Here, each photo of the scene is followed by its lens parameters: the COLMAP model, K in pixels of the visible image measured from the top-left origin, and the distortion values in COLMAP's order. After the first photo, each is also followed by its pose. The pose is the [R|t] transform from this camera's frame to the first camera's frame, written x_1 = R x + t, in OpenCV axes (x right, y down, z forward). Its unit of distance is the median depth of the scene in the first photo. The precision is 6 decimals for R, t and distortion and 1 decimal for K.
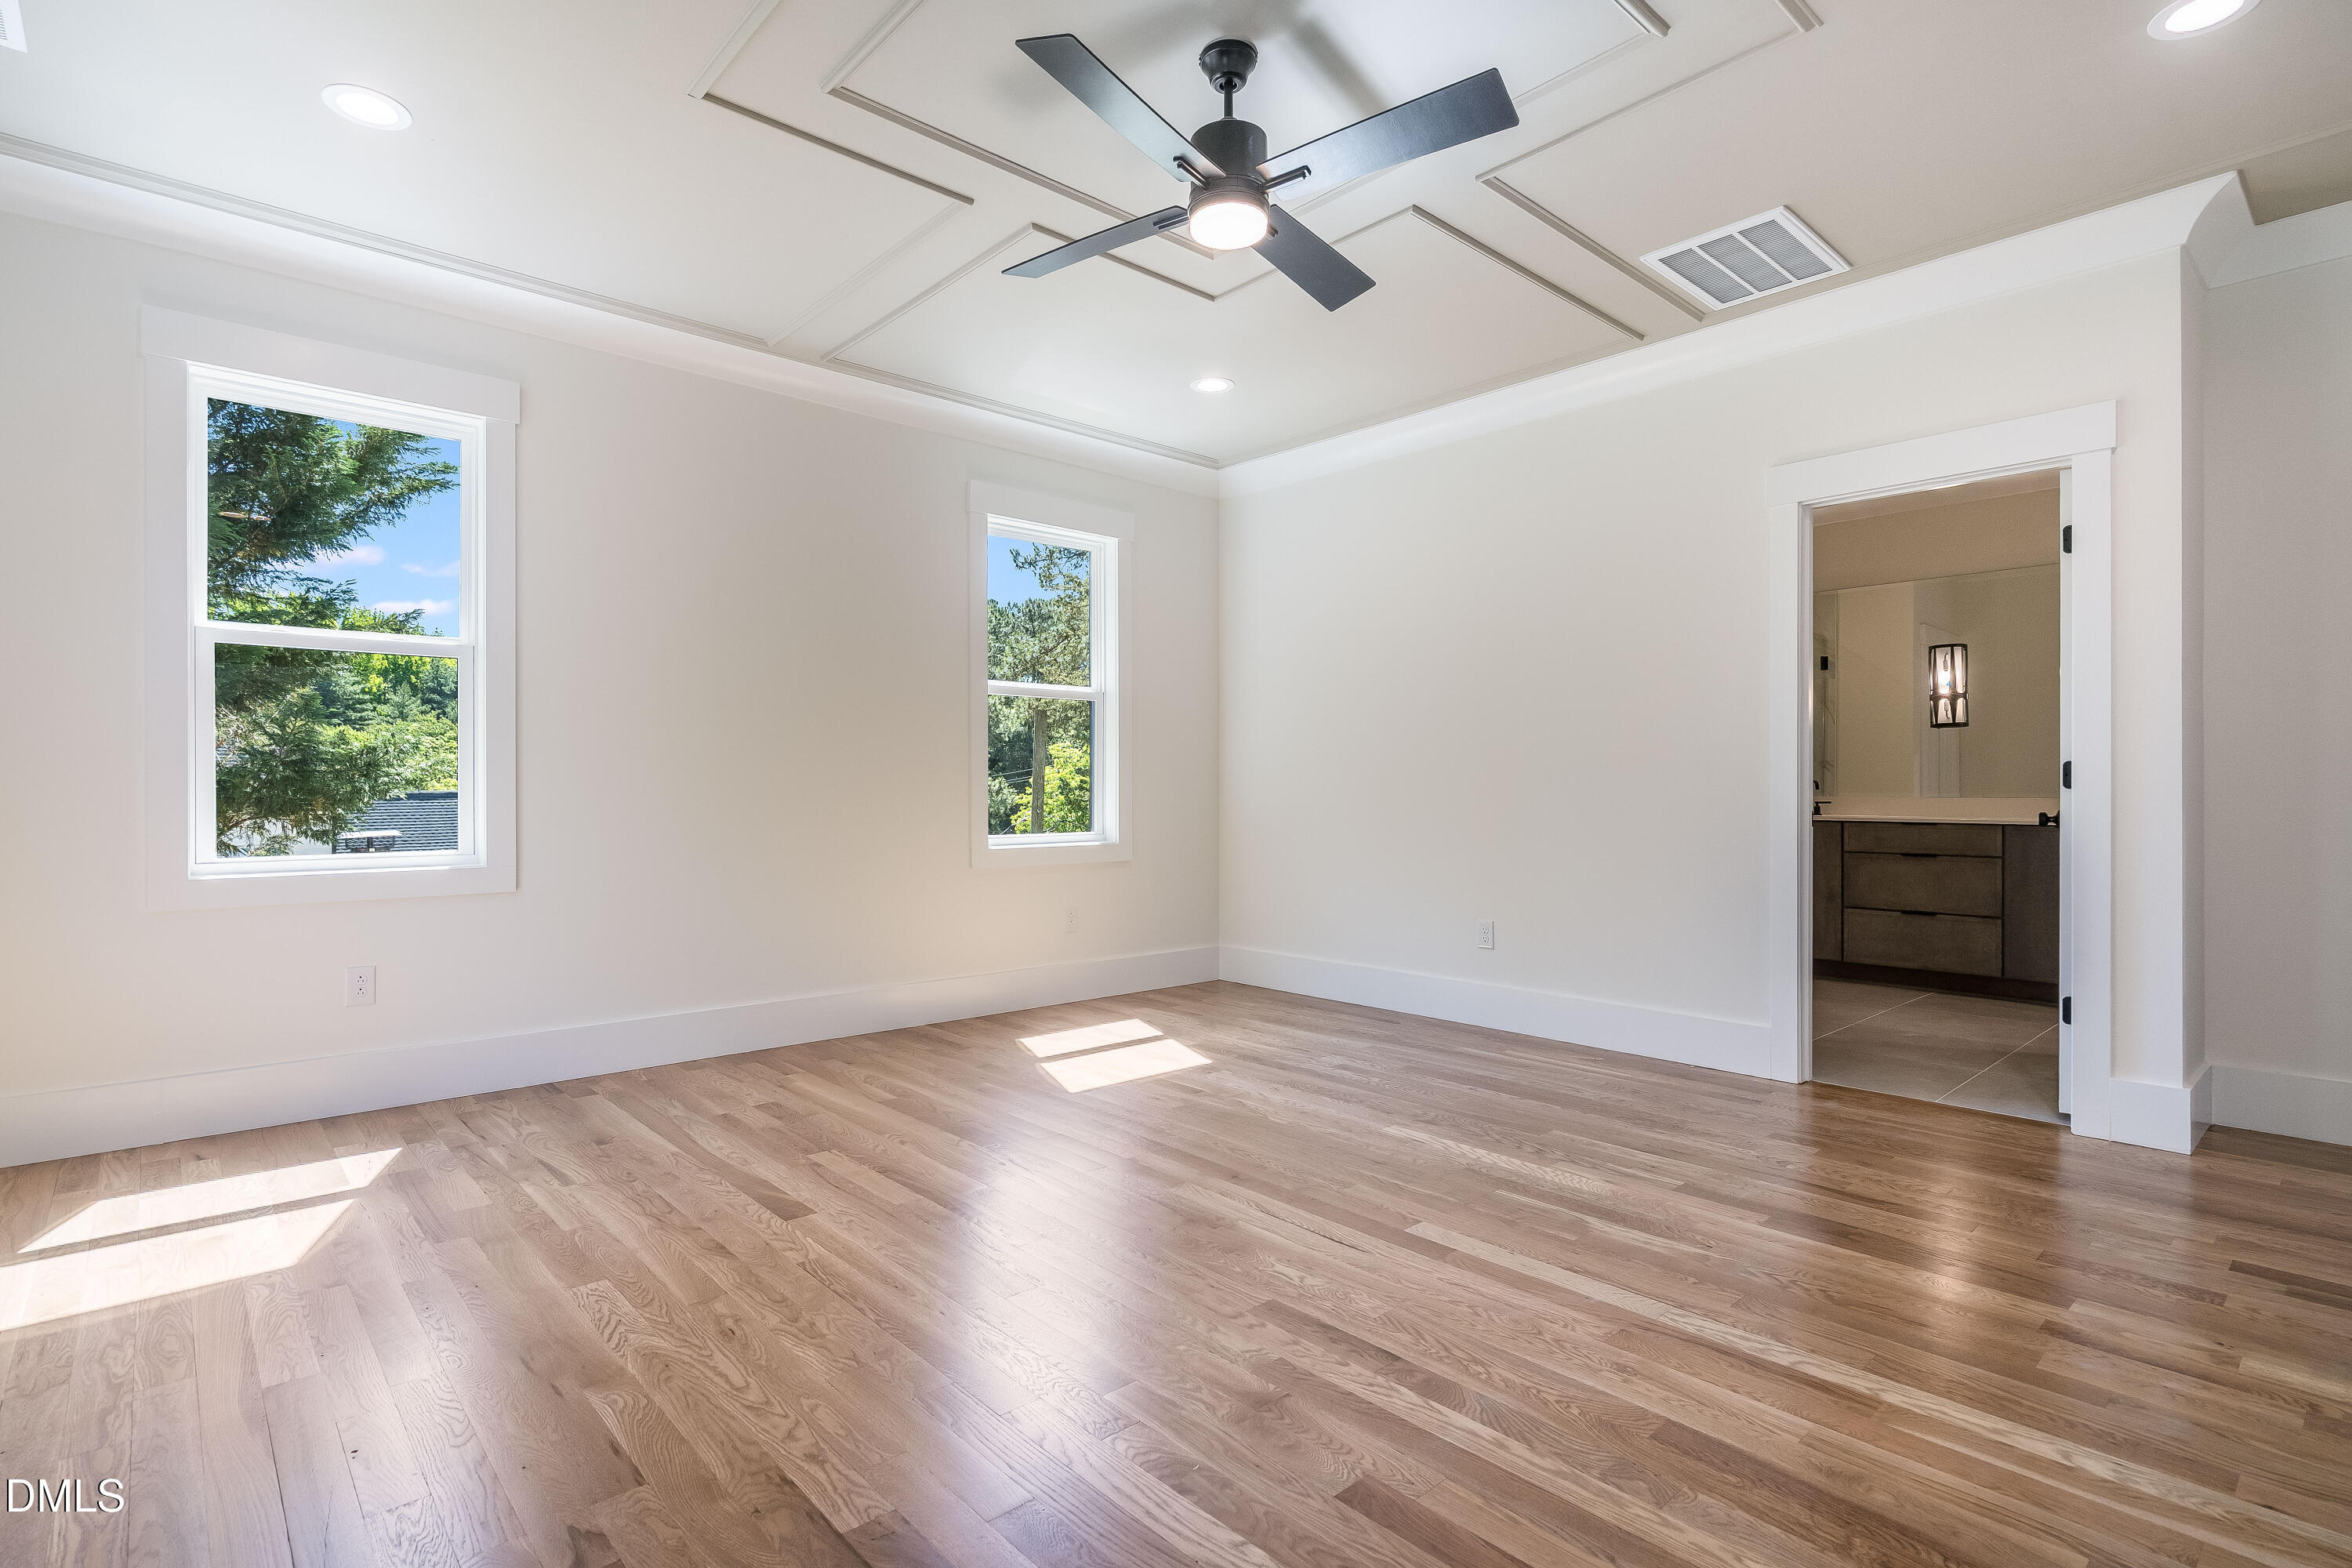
lens RADIAL K [[1148.7, 0, 1180.8], [0, 1148.7, 788.2], [0, 0, 1]] dist [0.000469, 0.000212]
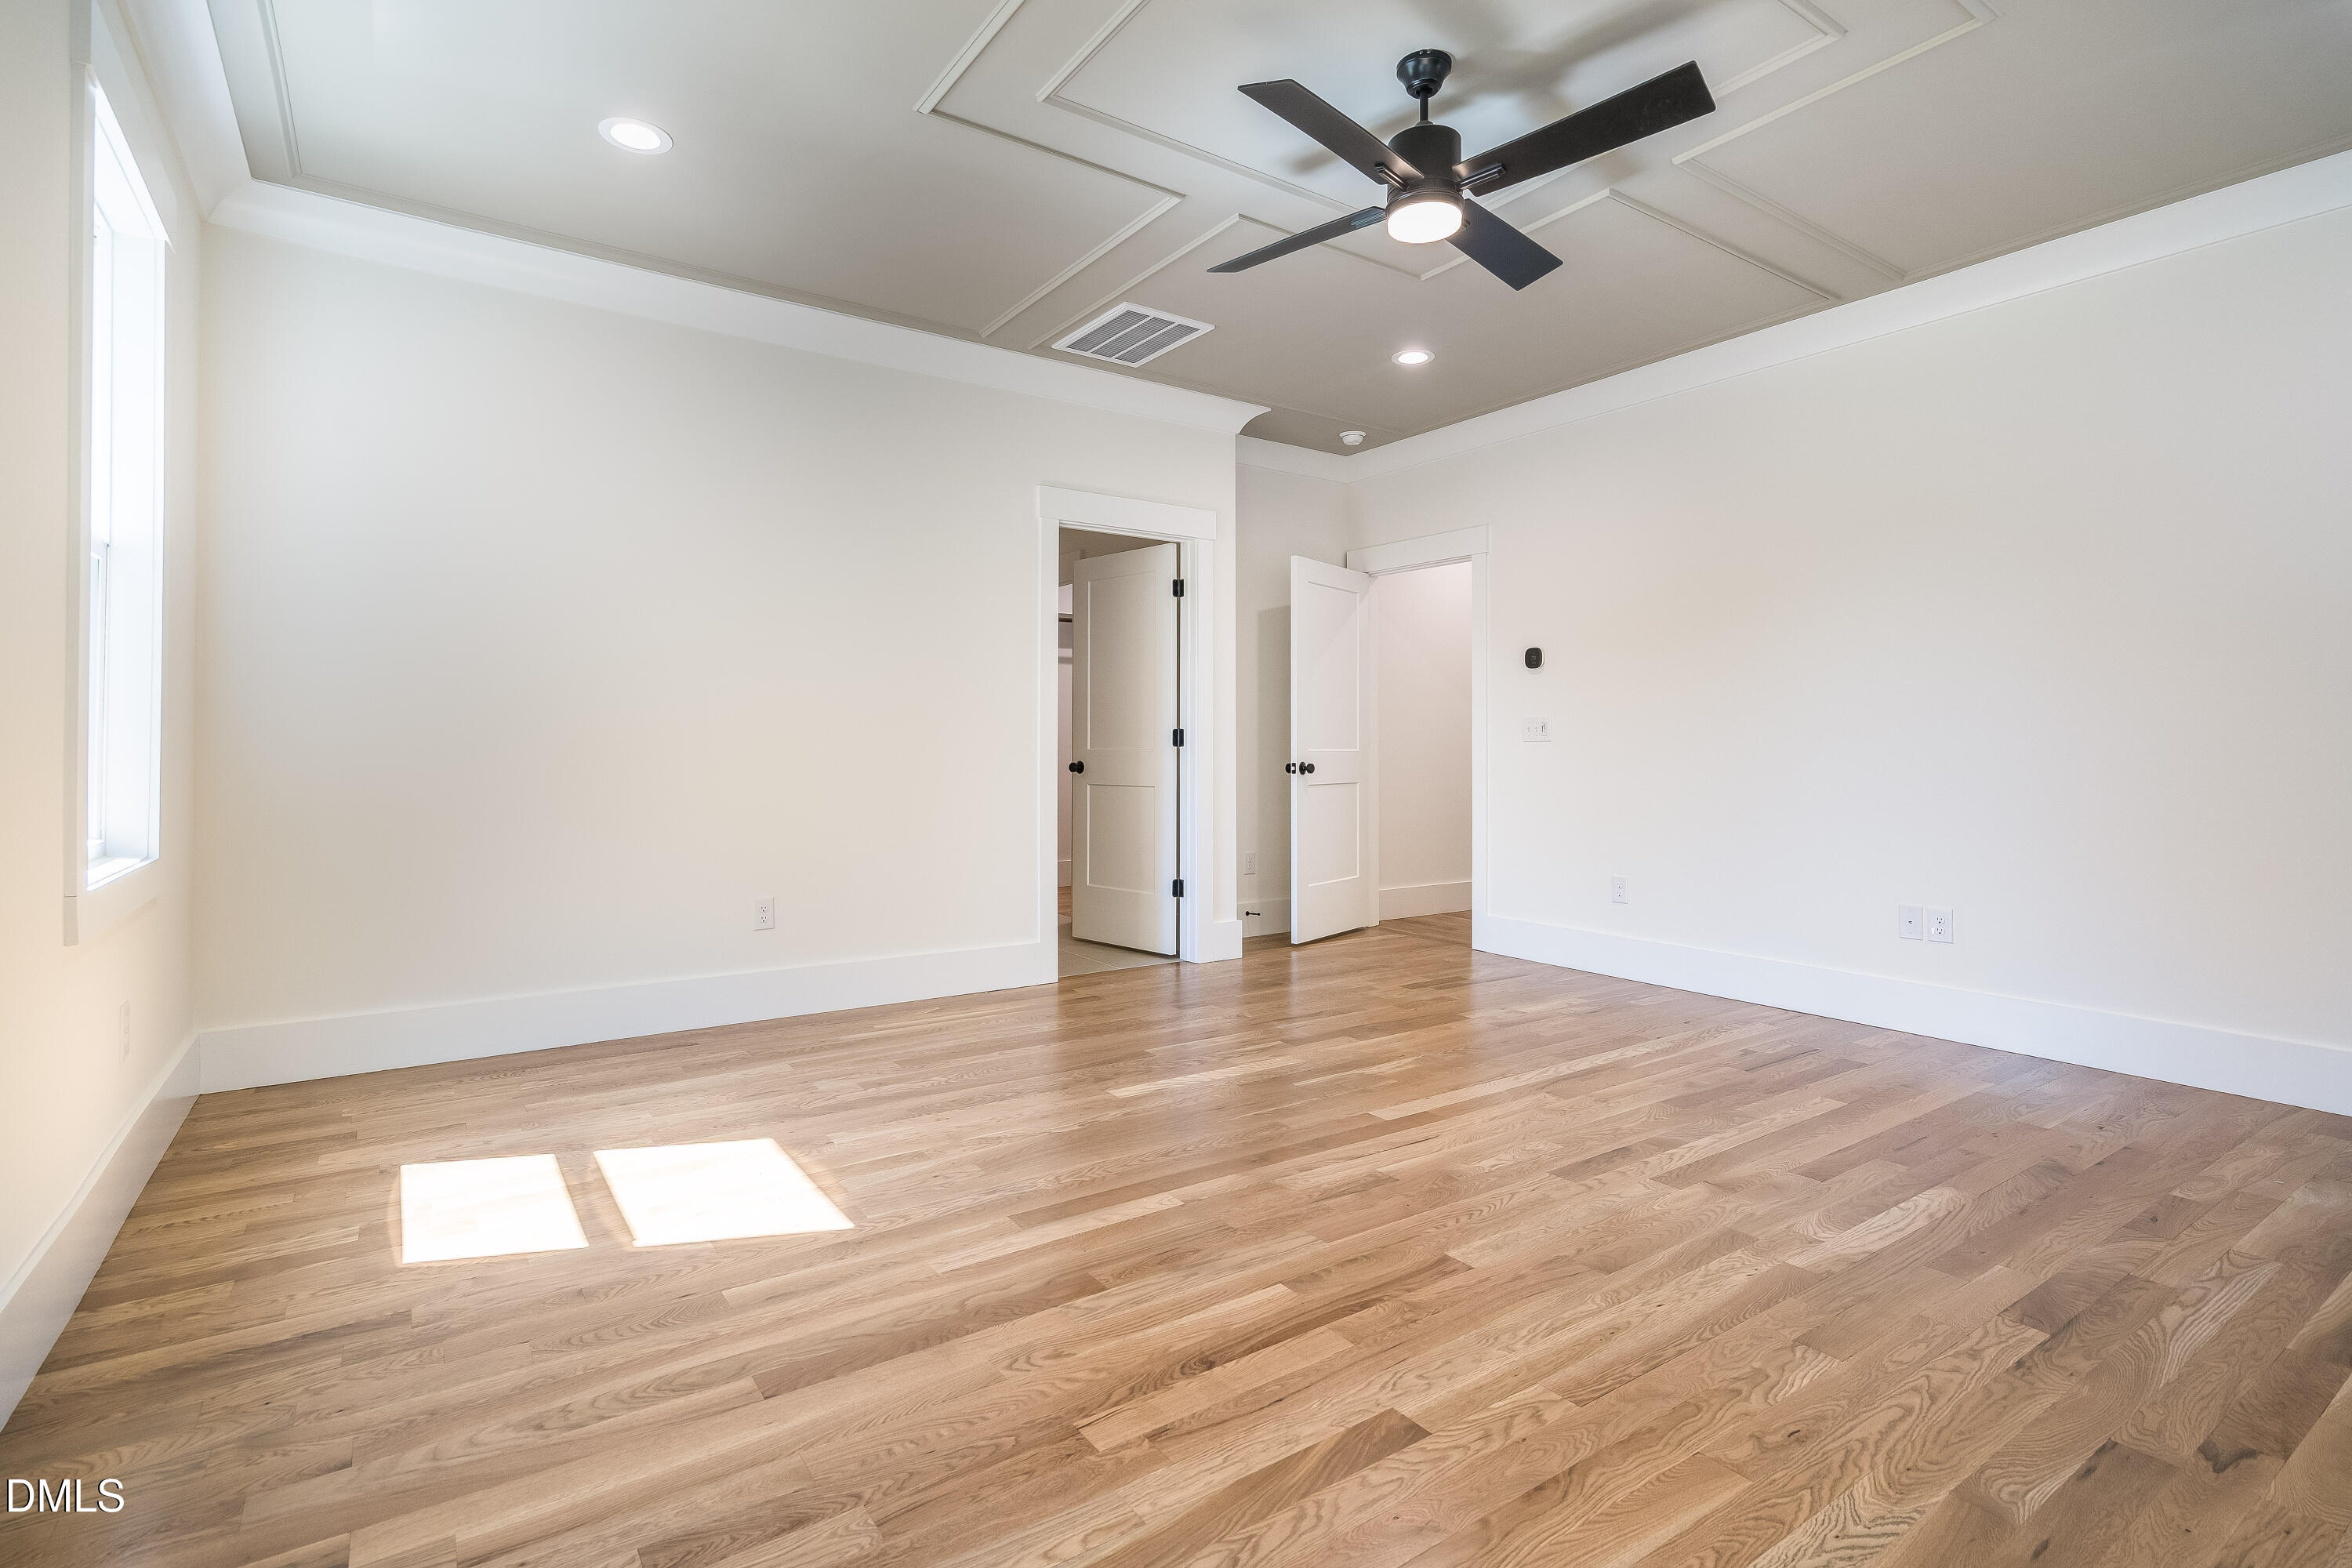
lens RADIAL K [[1086.2, 0, 1171.2], [0, 1086.2, 772.4], [0, 0, 1]] dist [-0.002696, 0.001669]
pose [[0.144088, -0.023174, 0.989293, -0.947821], [-0.003273, 0.999709, 0.023895, -0.007453], [-0.989559, -0.006681, 0.143971, 1.048908]]
